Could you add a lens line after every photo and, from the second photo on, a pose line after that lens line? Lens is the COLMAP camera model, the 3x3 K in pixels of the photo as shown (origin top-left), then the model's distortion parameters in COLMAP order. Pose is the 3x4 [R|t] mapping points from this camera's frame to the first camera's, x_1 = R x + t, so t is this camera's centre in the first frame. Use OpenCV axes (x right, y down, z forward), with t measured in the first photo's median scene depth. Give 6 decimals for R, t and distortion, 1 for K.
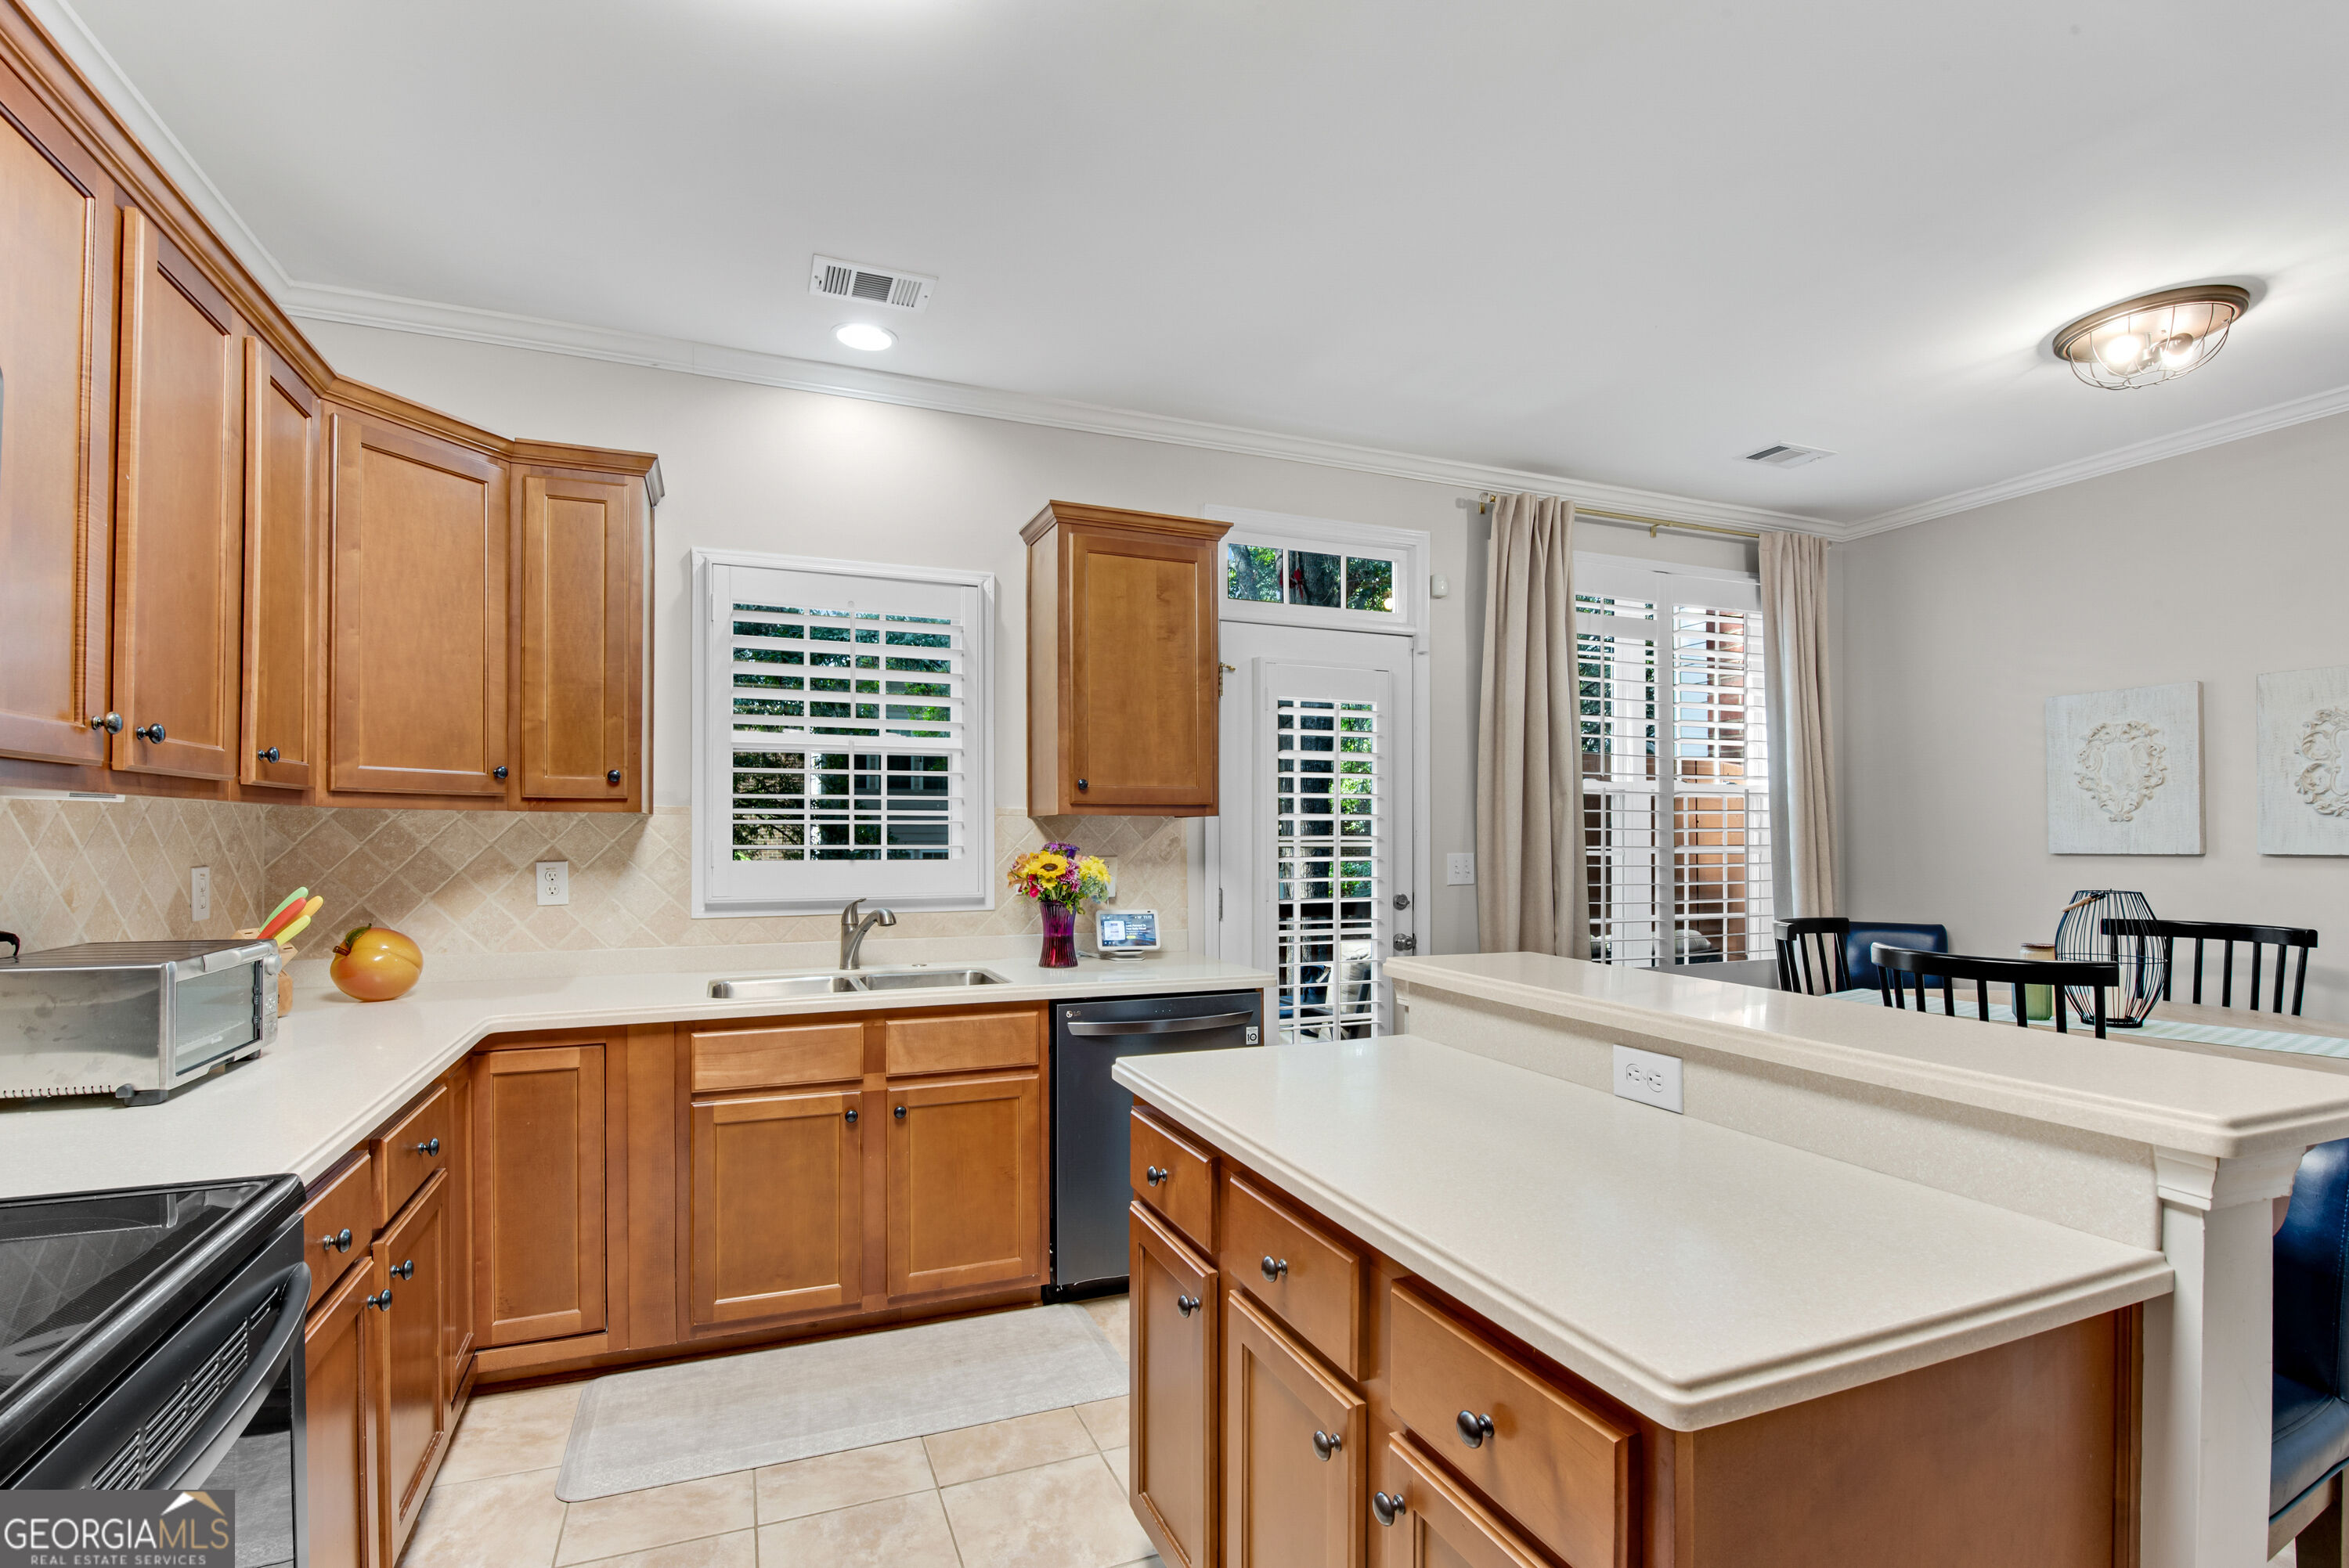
lens RADIAL K [[1046.2, 0, 1145.2], [0, 1046.2, 828.4], [0, 0, 1]] dist [-0.024210, 0.000053]
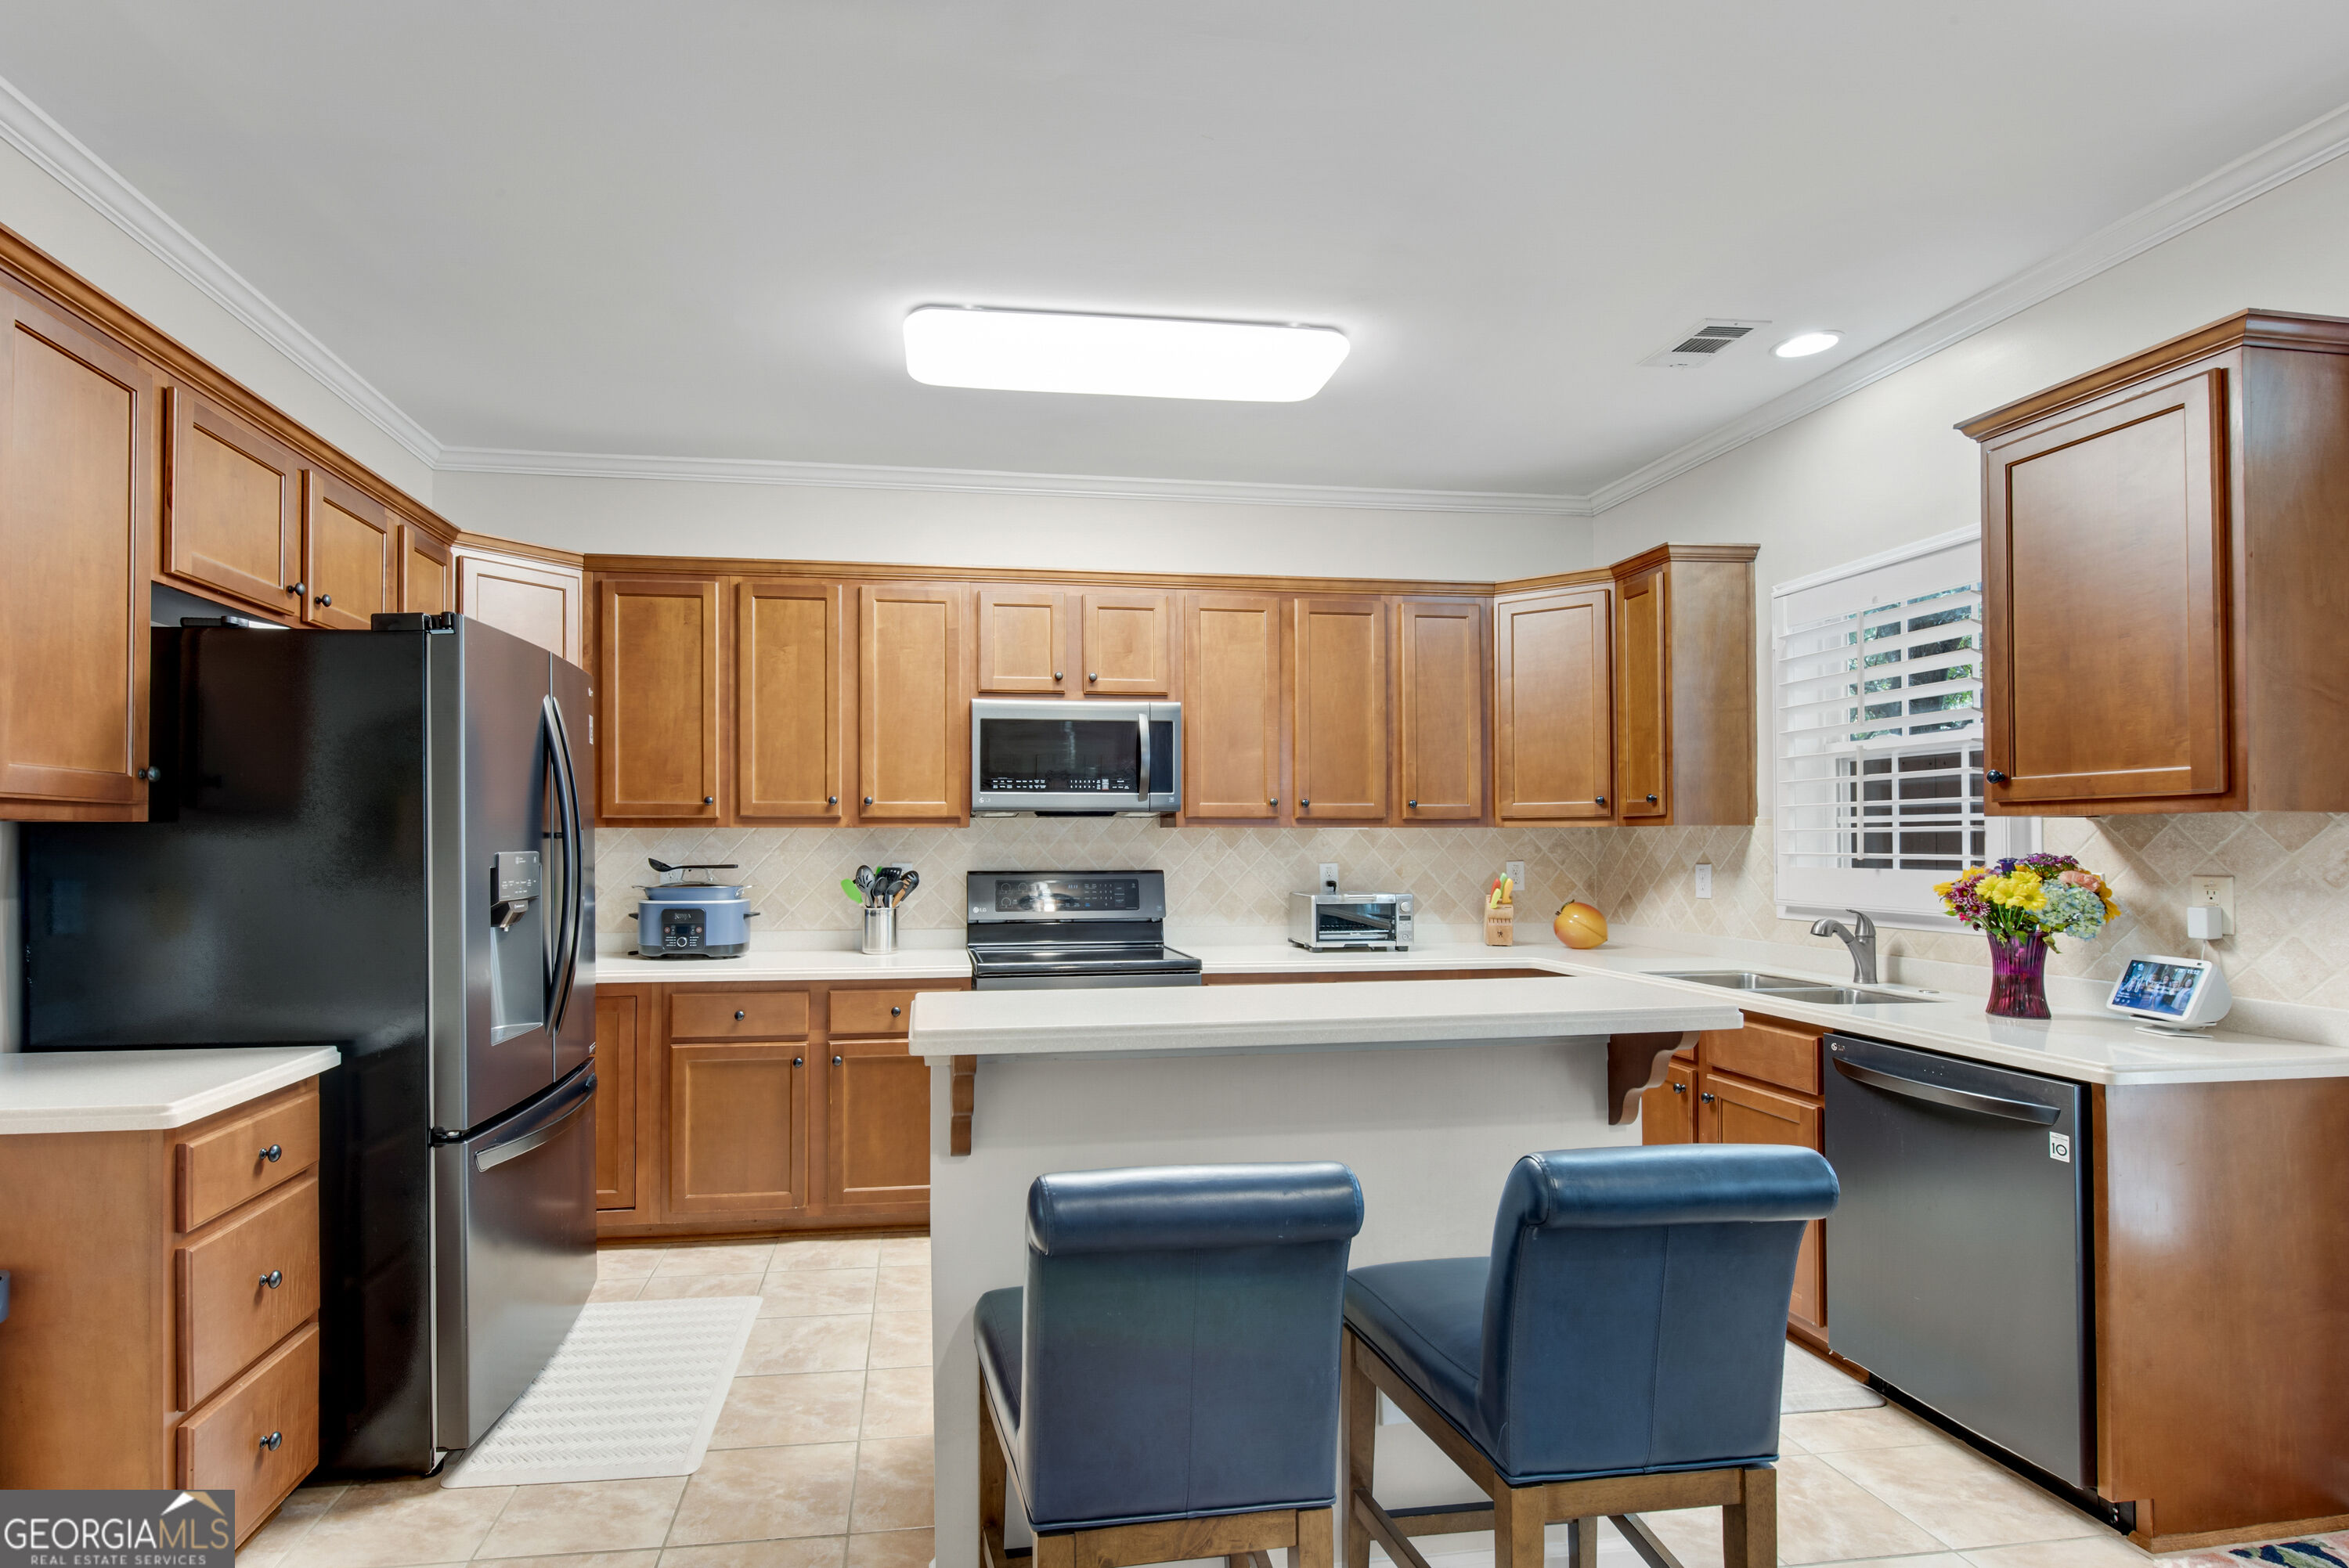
lens RADIAL K [[1112.9, 0, 1084.0], [0, 1112.9, 820.0], [0, 0, 1]] dist [0.002939, 0.000534]
pose [[-0.232091, -0.020296, -0.972482, 0.860953], [0.007079, 0.999721, -0.022554, 0.002972], [0.972668, -0.012119, -0.231883, 0.529056]]
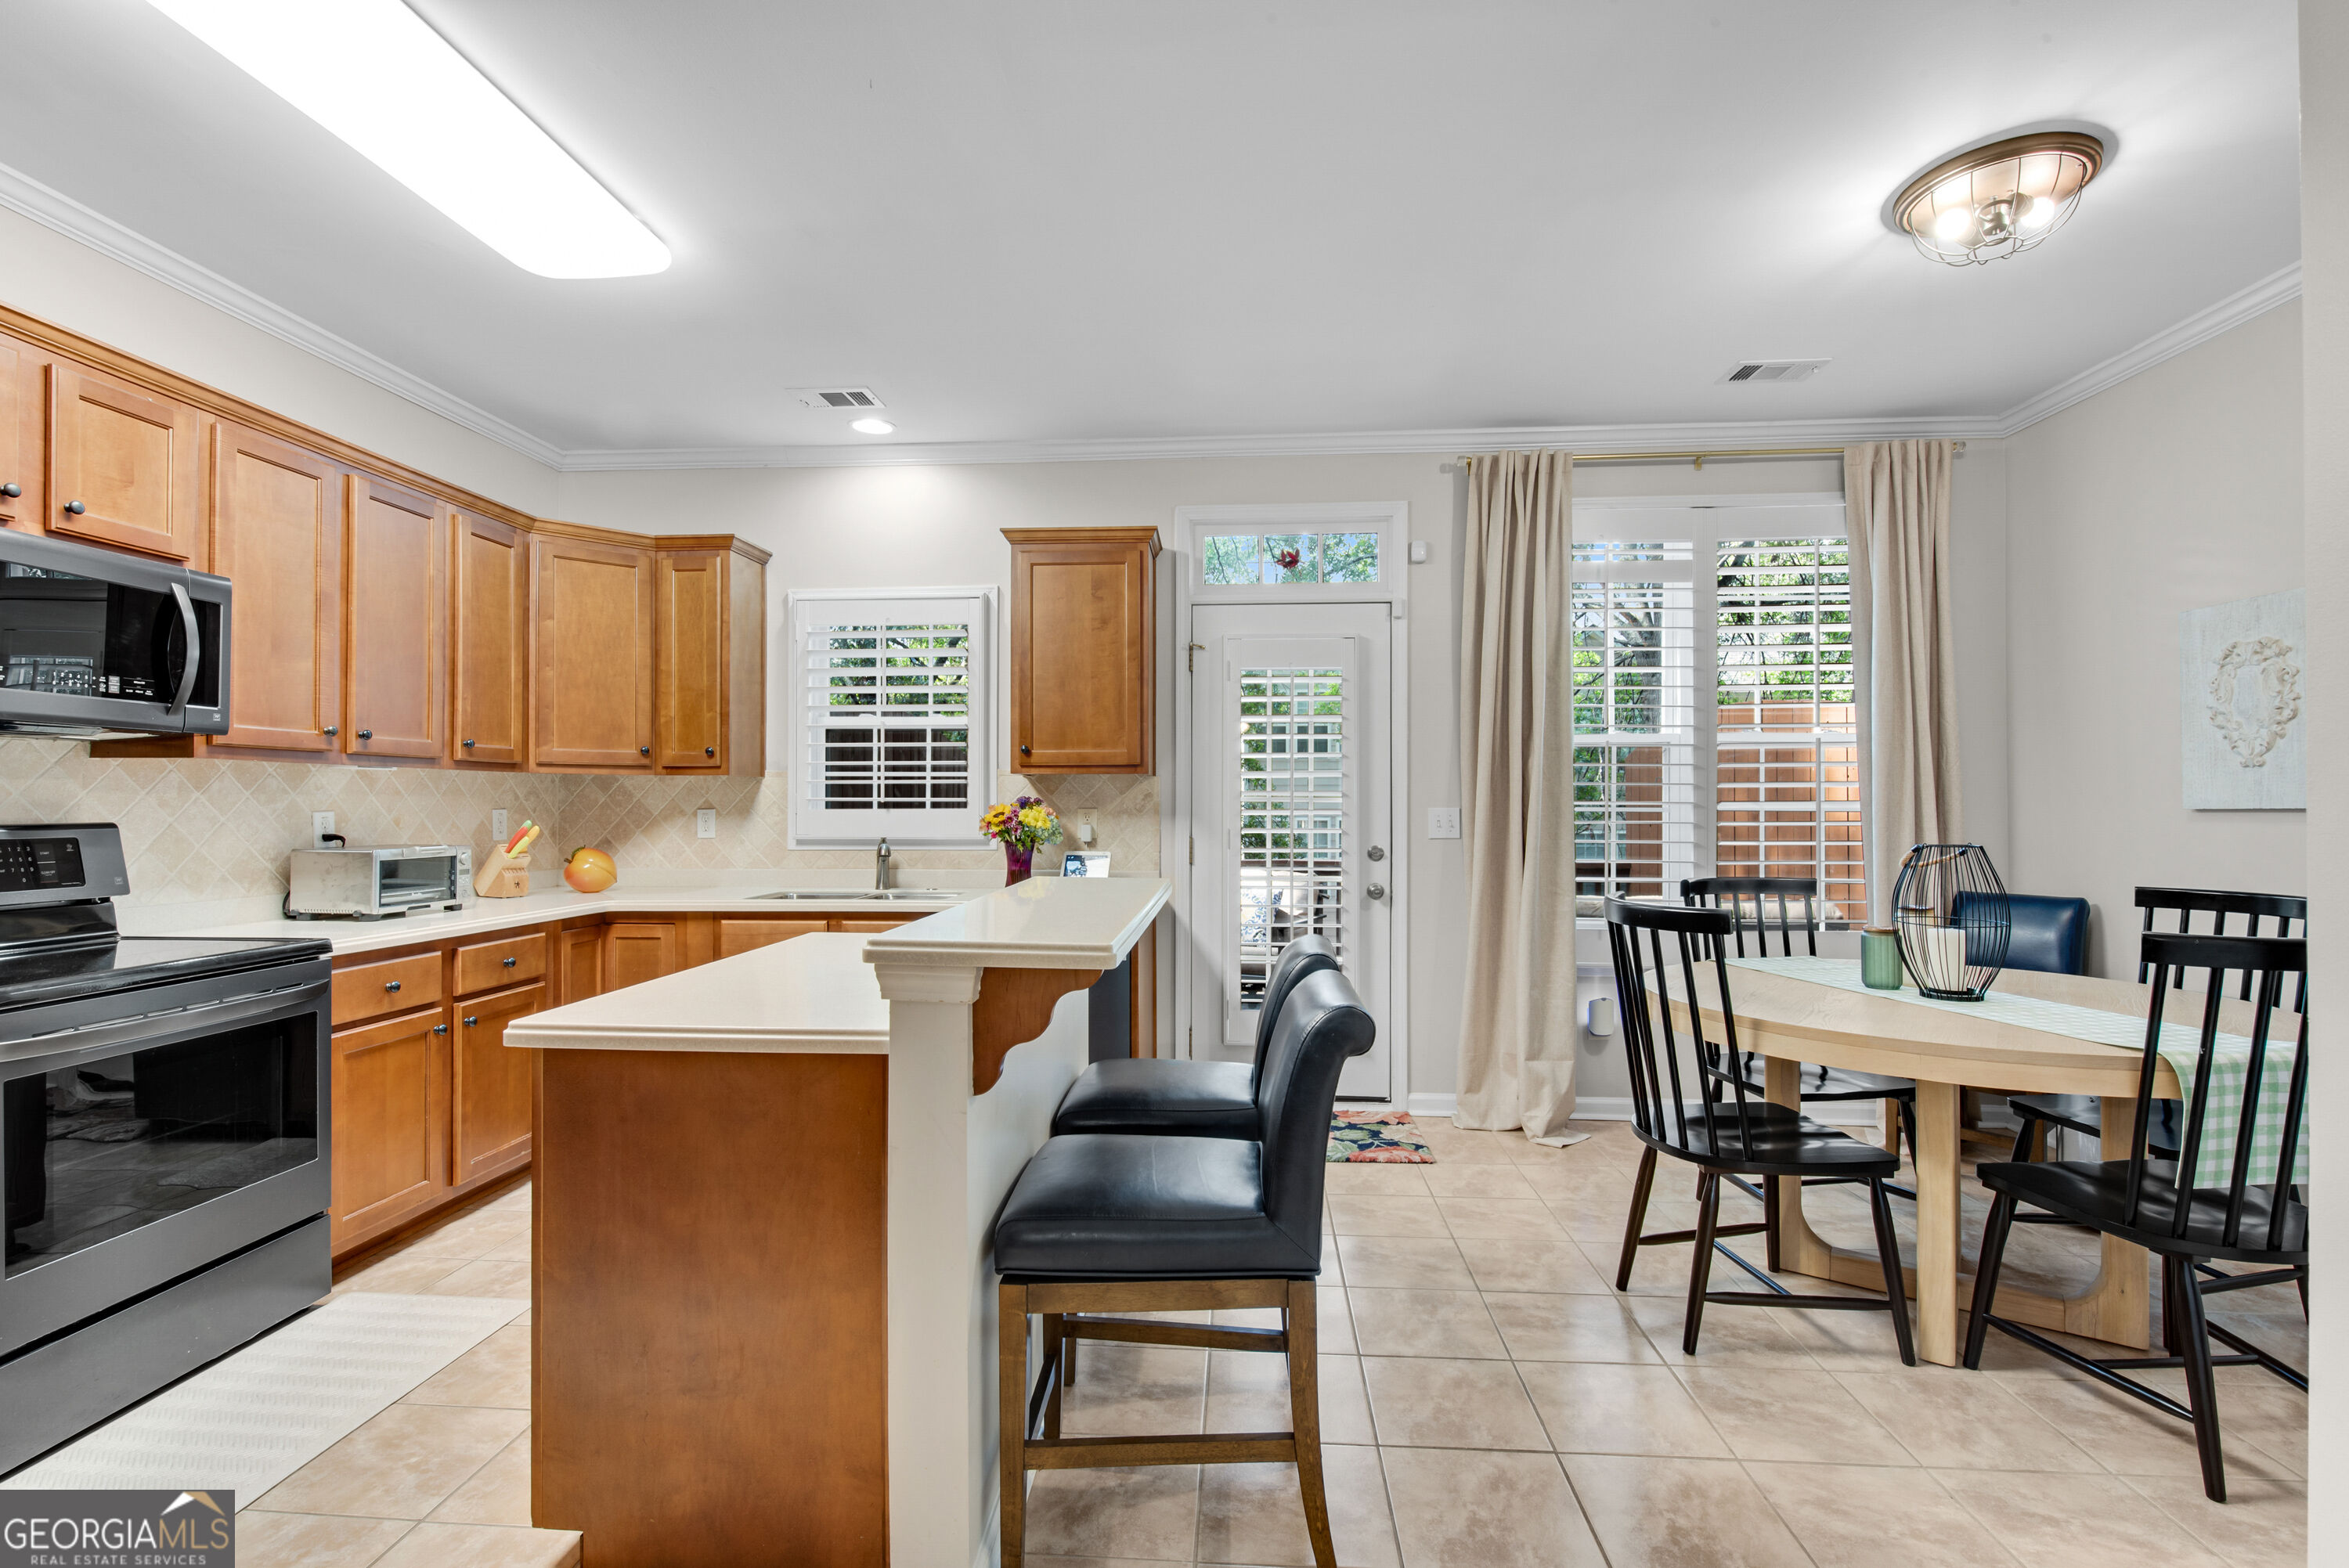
lens RADIAL K [[1046.2, 0, 1166.0], [0, 1046.2, 794.9], [0, 0, 1]] dist [-0.024210, 0.000053]
pose [[0.901350, -0.004052, -0.433072, 0.623017], [0.002751, 0.999990, -0.003631, 0.017178], [0.433083, 0.002082, 0.901352, -0.063535]]
